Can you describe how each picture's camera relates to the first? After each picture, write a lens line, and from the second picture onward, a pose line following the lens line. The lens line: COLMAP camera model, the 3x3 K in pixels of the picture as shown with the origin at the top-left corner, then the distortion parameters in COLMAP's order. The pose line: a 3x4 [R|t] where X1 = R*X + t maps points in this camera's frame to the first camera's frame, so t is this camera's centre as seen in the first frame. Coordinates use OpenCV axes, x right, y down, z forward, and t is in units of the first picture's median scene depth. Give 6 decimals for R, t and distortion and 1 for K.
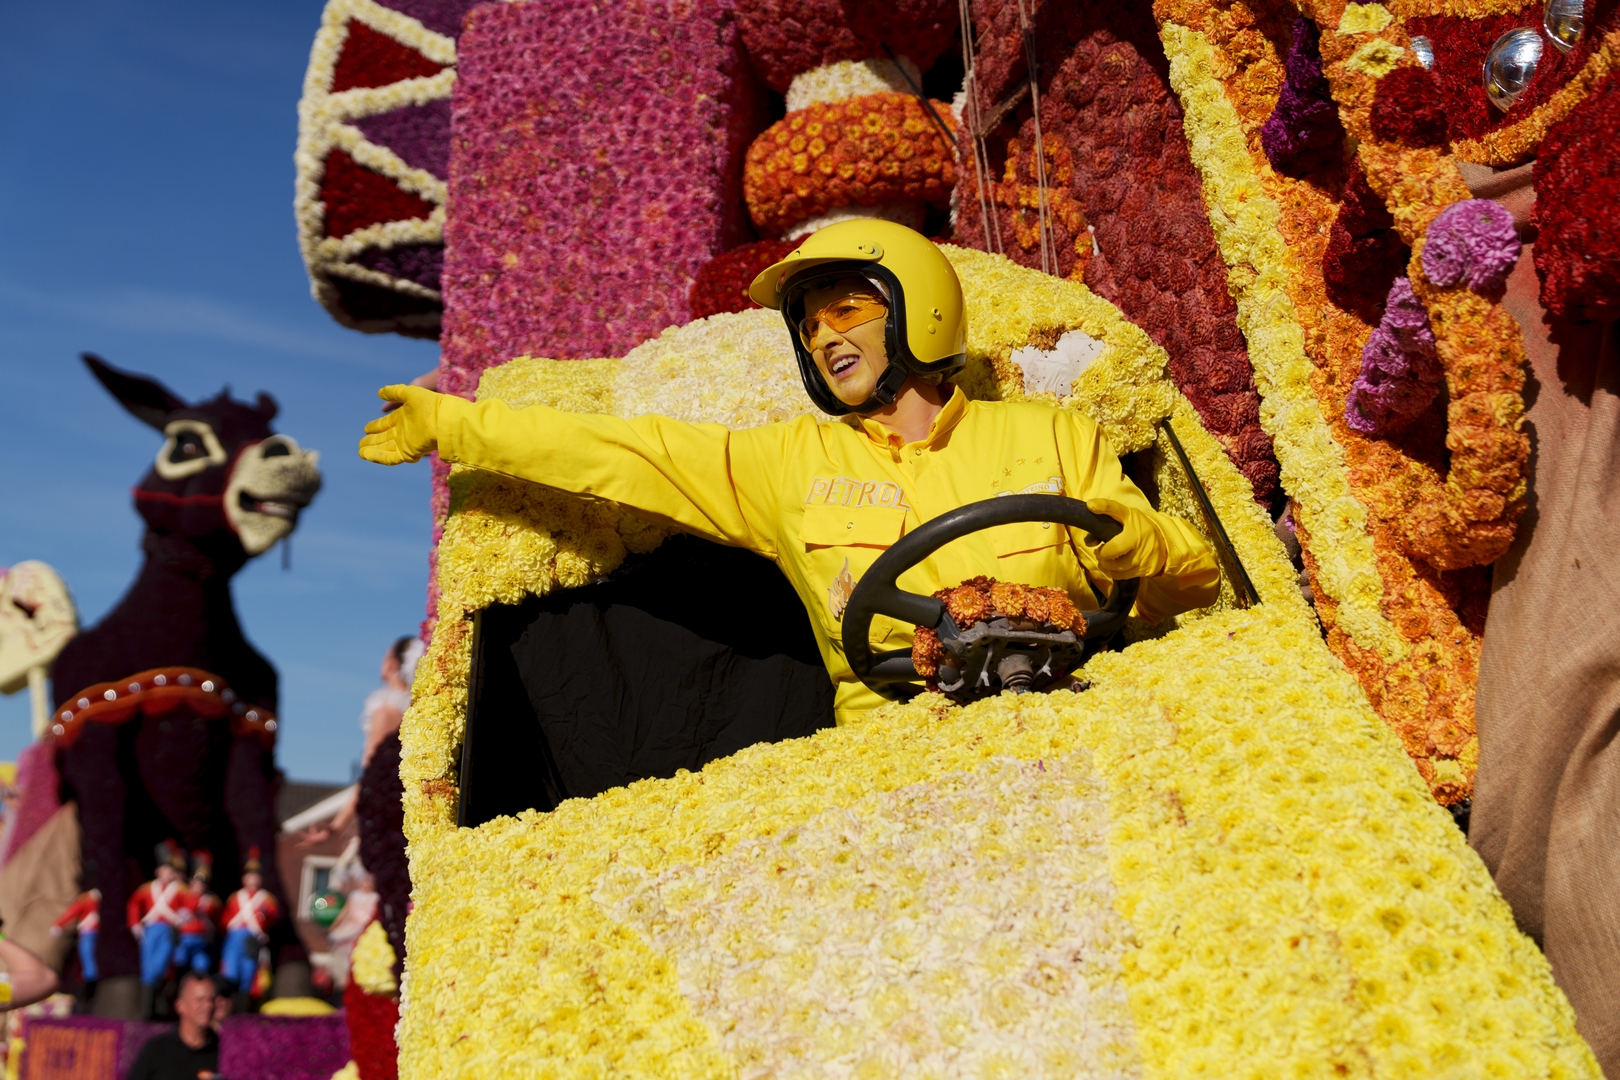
lens RADIAL K [[2502.8, 0, 810.0], [0, 2502.8, 540.0], [0, 0, 1]] dist [0.011376, -0.015703]
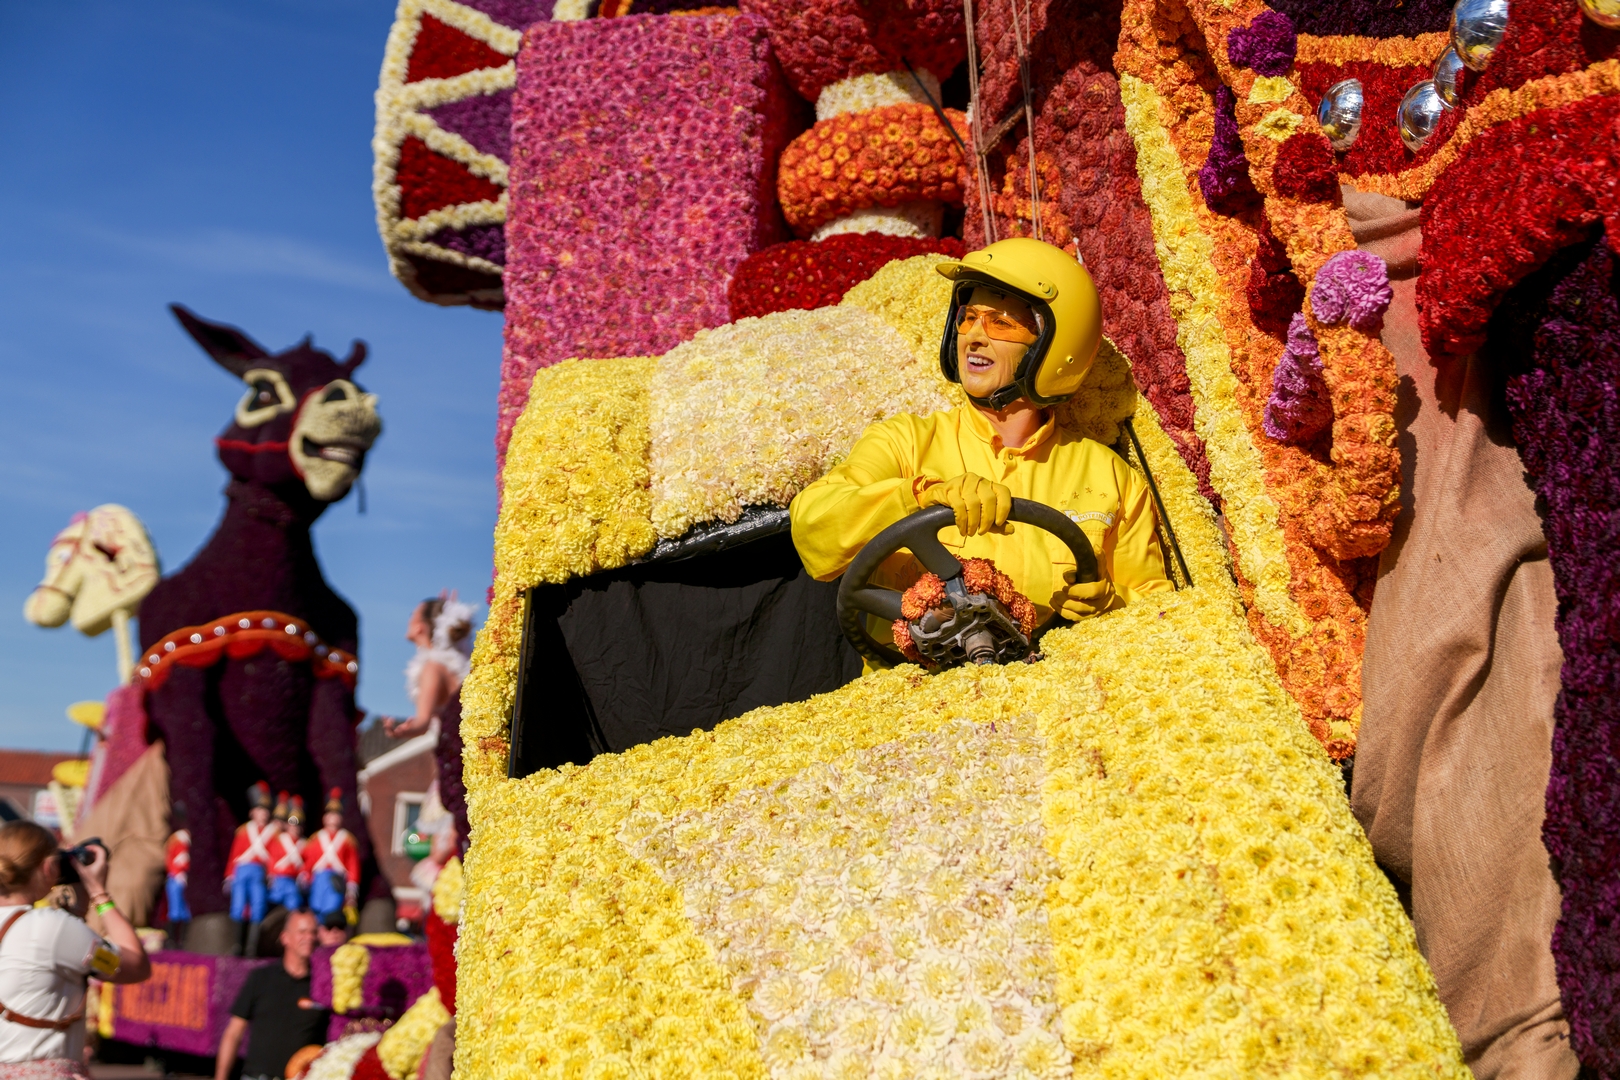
lens RADIAL K [[2502.8, 0, 810.0], [0, 2502.8, 540.0], [0, 0, 1]] dist [0.011376, -0.015703]
pose [[0.999436, -0.004392, -0.033299, 0.039836], [0.005224, 0.999675, 0.024956, -0.025291], [0.033179, -0.025116, 0.999134, -0.165825]]
